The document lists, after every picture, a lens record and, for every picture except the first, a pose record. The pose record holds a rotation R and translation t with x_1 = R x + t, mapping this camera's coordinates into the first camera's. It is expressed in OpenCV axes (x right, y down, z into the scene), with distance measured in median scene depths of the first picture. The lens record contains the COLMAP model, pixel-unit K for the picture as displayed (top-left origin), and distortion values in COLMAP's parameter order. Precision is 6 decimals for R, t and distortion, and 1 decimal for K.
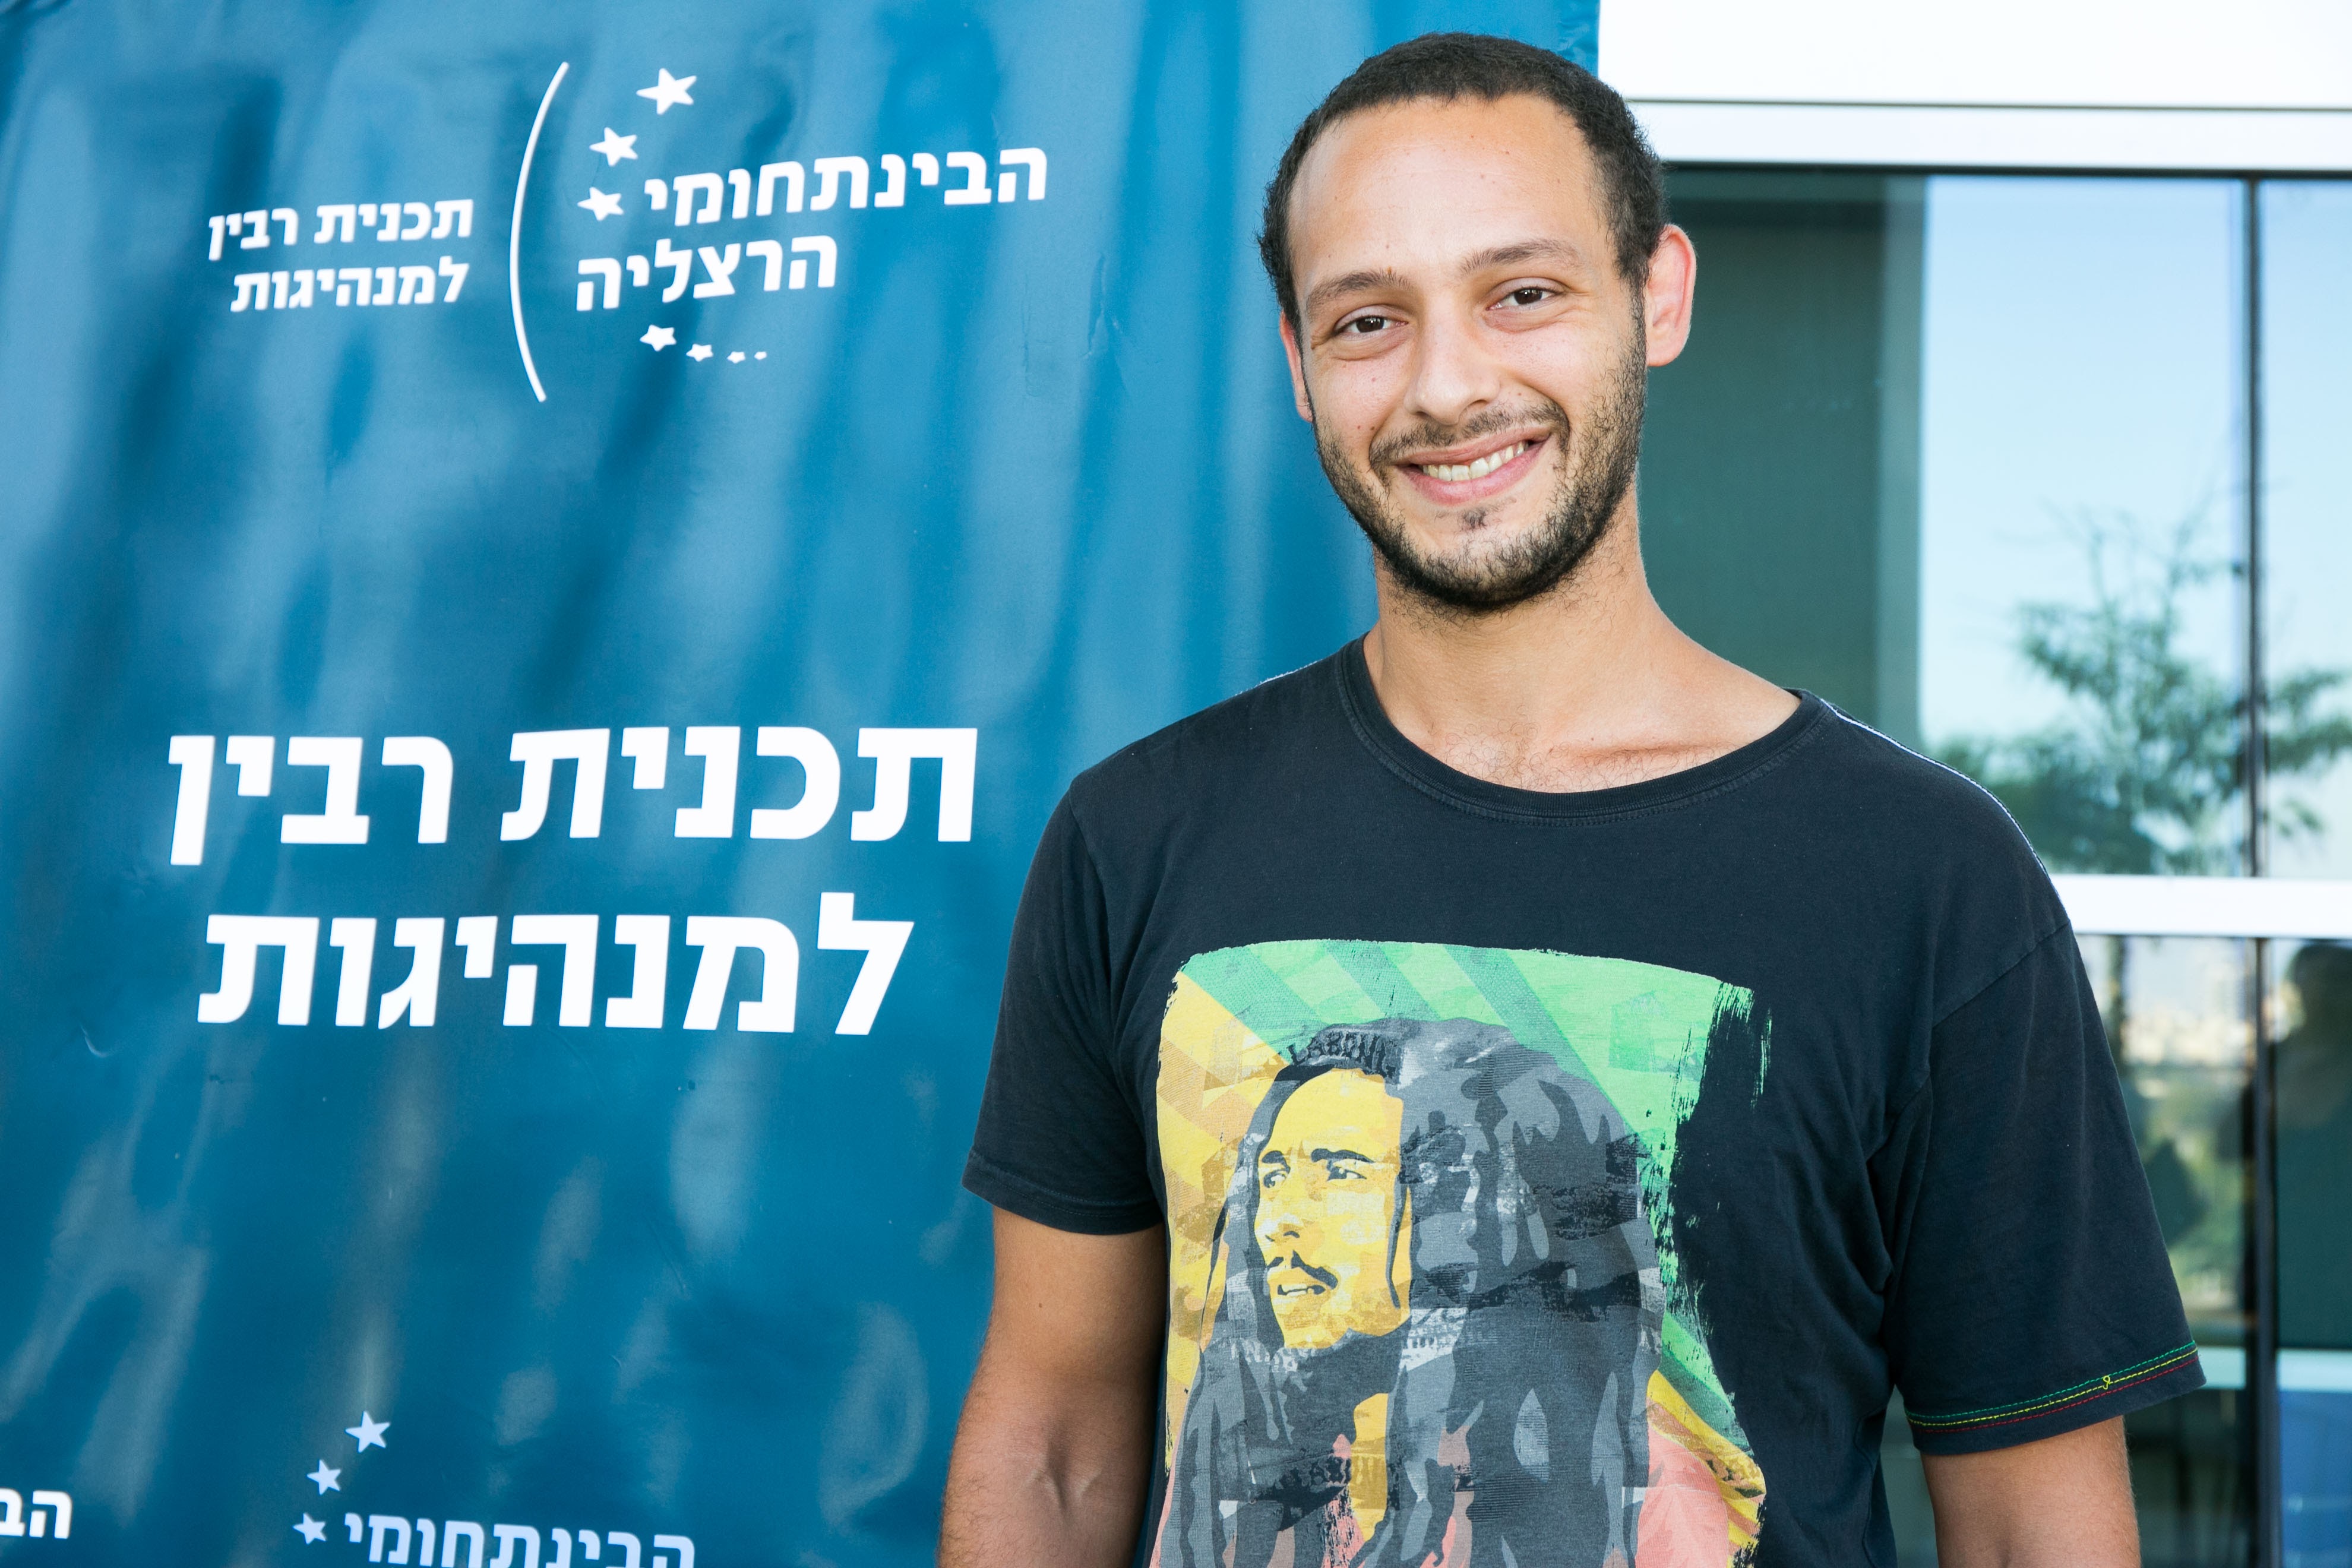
lens RADIAL K [[3823.8, 0, 1184.4], [0, 3823.8, 770.2], [0, 0, 1]] dist [0.096021, 0.000000]
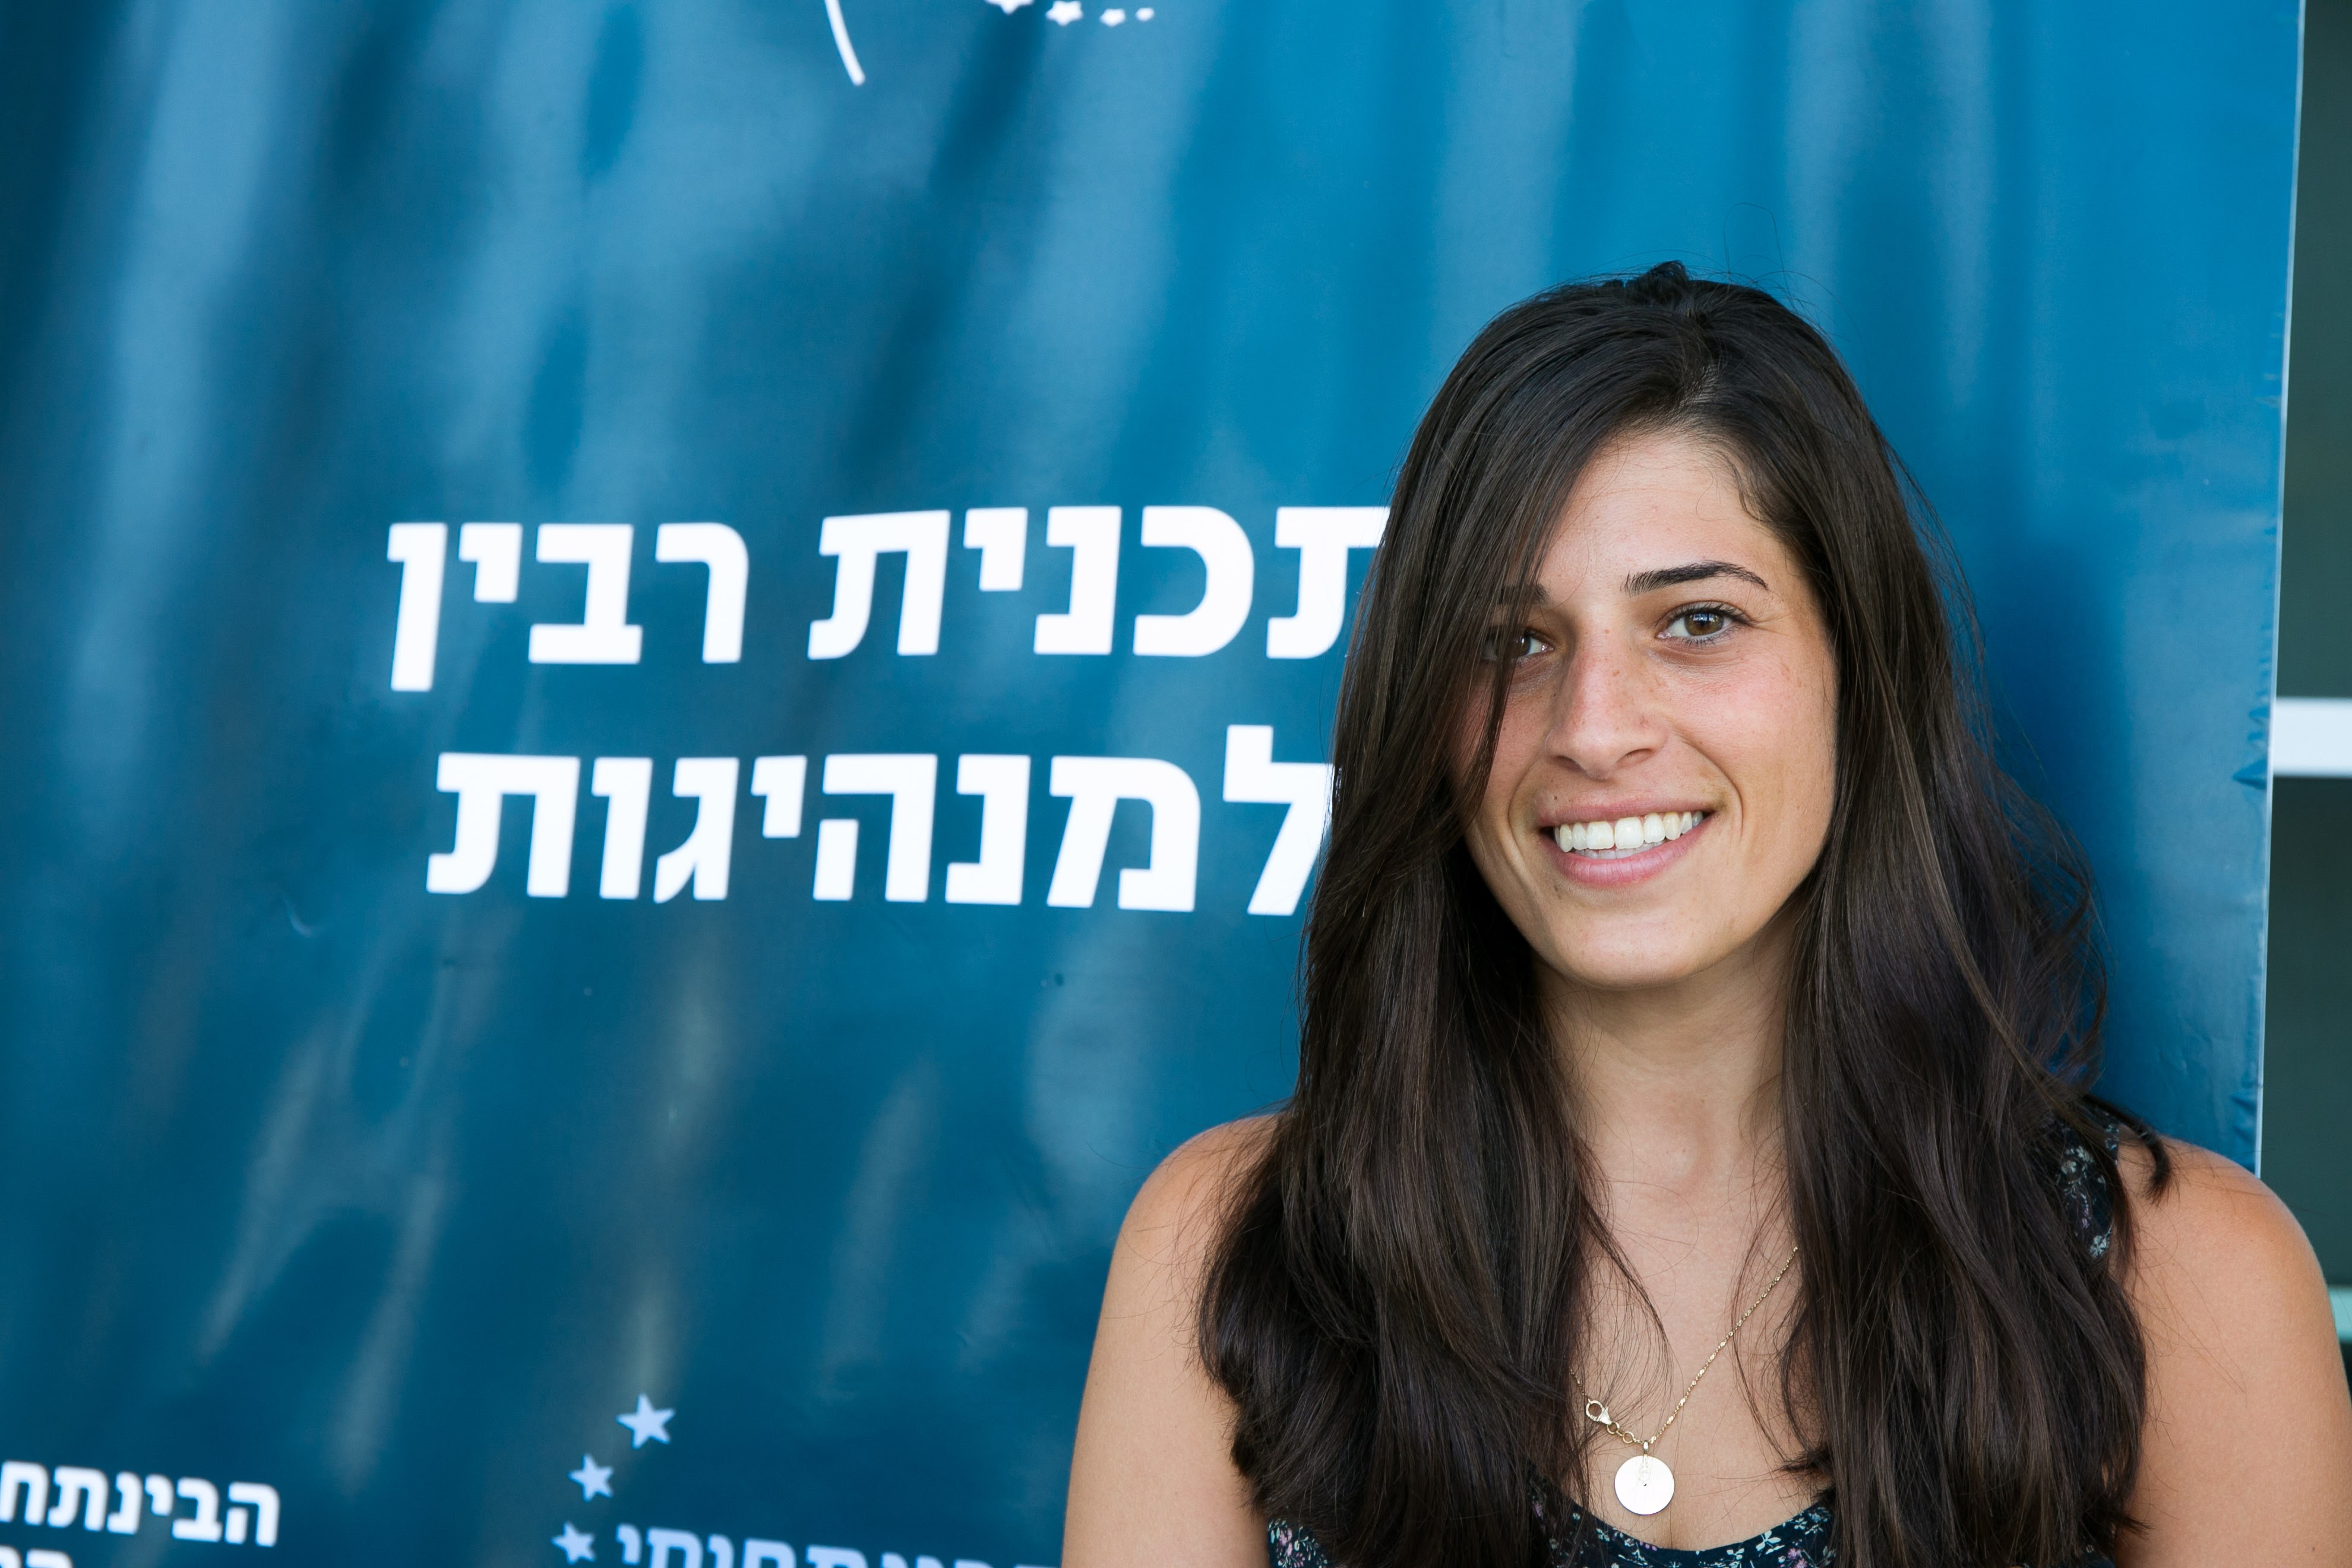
lens RADIAL K [[4197.6, 0, 1140.6], [0, 4197.6, 769.7], [0, 0, 1]] dist [0.108230, 0.000000]
pose [[0.995416, 0.001548, -0.095631, -0.032182], [0.002296, 0.999194, 0.040072, 0.007229], [0.095616, -0.040108, 0.994610, 0.171728]]
